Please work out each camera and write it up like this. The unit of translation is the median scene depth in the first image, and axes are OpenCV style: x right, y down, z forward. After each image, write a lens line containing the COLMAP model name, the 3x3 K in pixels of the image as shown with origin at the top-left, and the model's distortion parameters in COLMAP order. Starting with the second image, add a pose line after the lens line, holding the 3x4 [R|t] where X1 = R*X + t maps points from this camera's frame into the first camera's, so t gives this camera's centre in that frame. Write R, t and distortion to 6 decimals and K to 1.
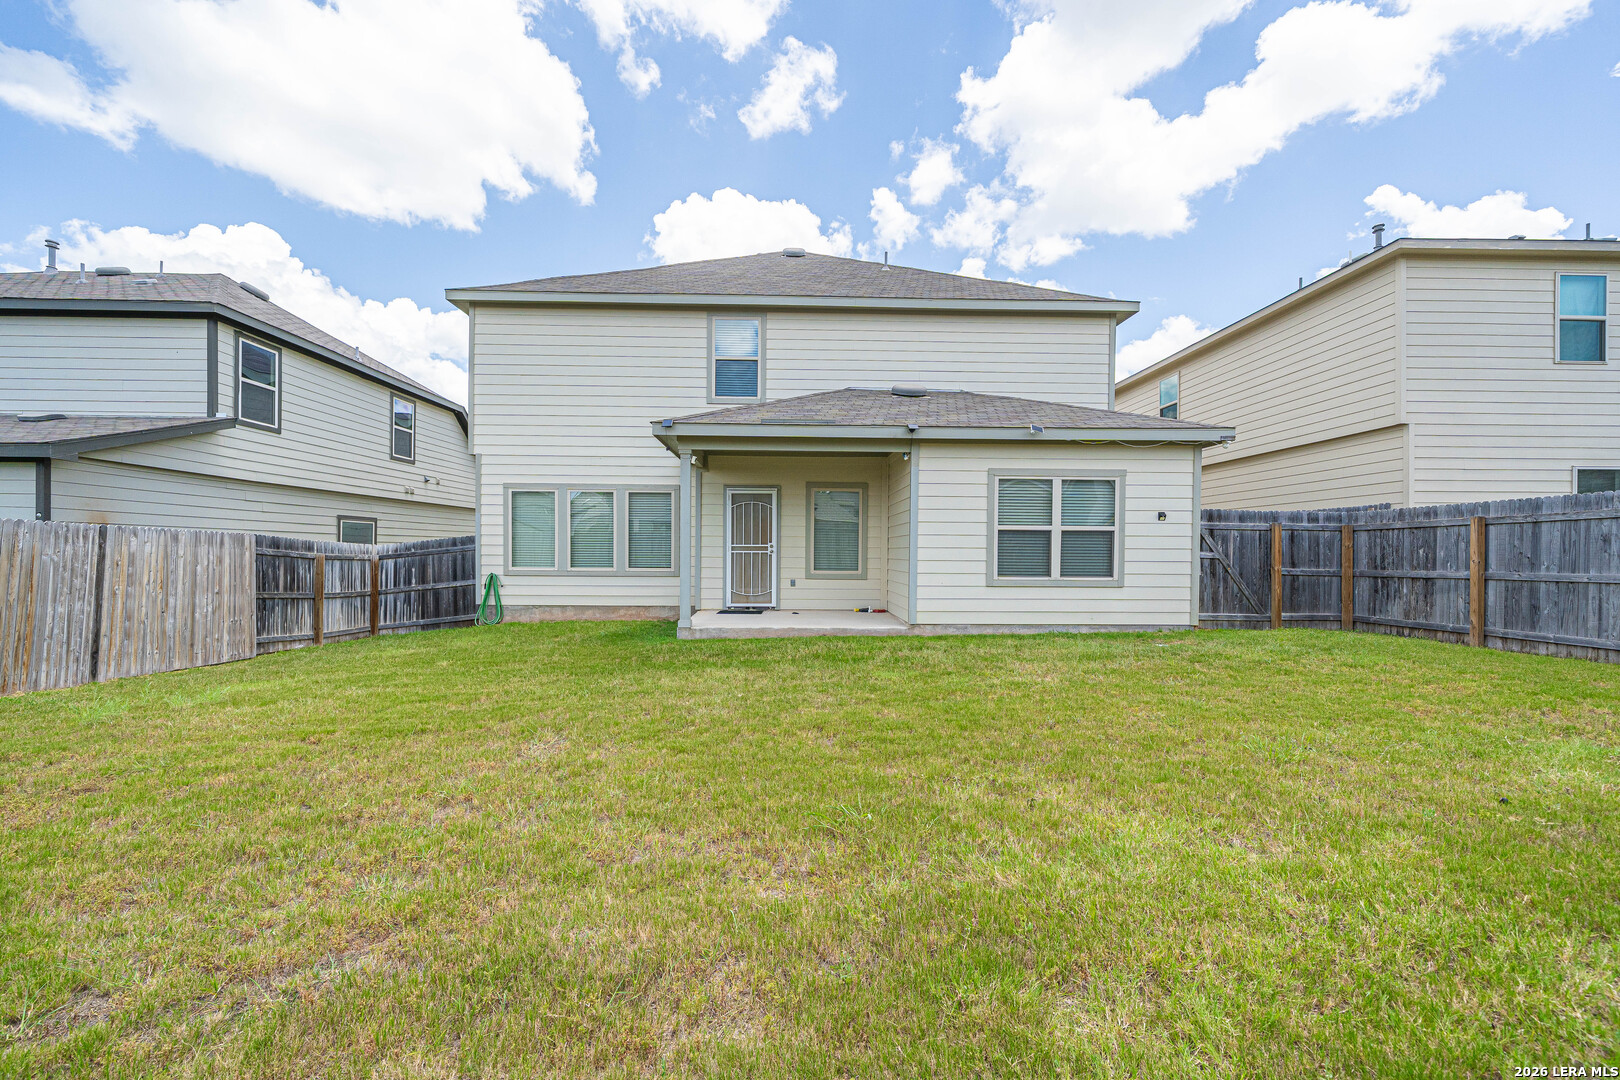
lens RADIAL K [[652.0, 0, 813.5], [0, 652.0, 549.5], [0, 0, 1]] dist [-0.000105, -0.001446]
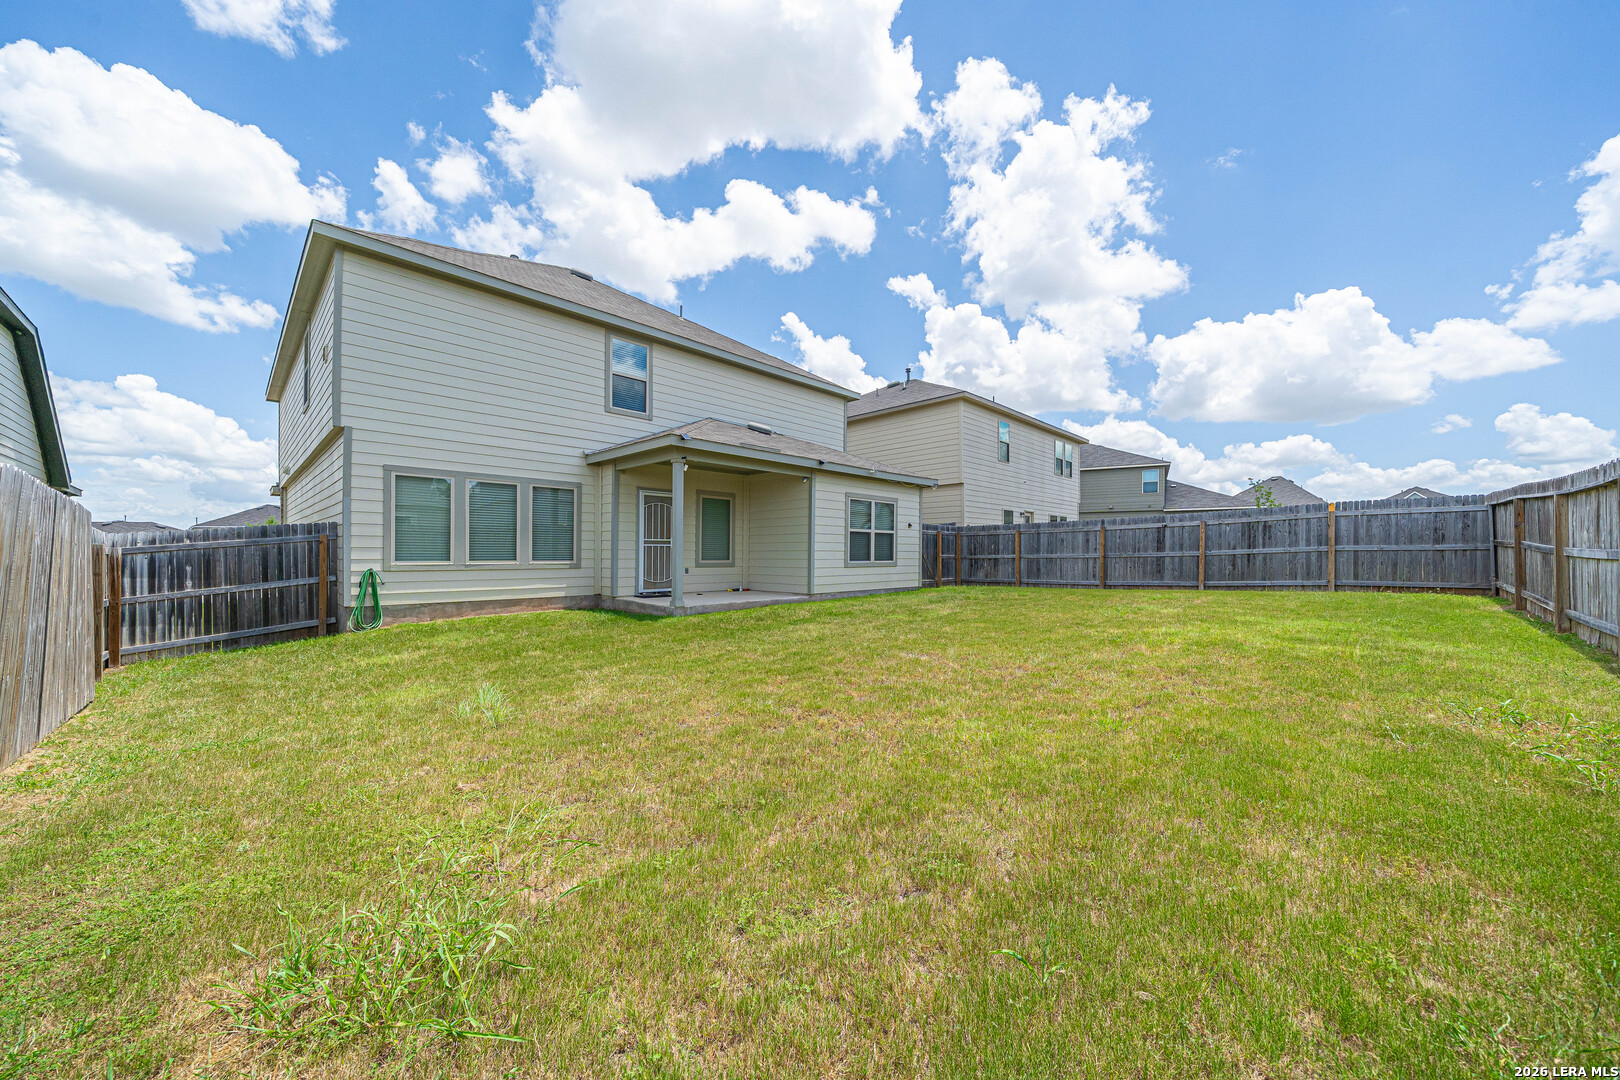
lens RADIAL K [[559.6, 0, 812.7], [0, 559.6, 542.7], [0, 0, 1]] dist [-0.006211, 0.000174]
pose [[0.717730, 0.007312, 0.696284, -0.546734], [-0.002246, 0.999964, -0.008186, 0.005911], [-0.696318, 0.004312, 0.717720, 0.070430]]
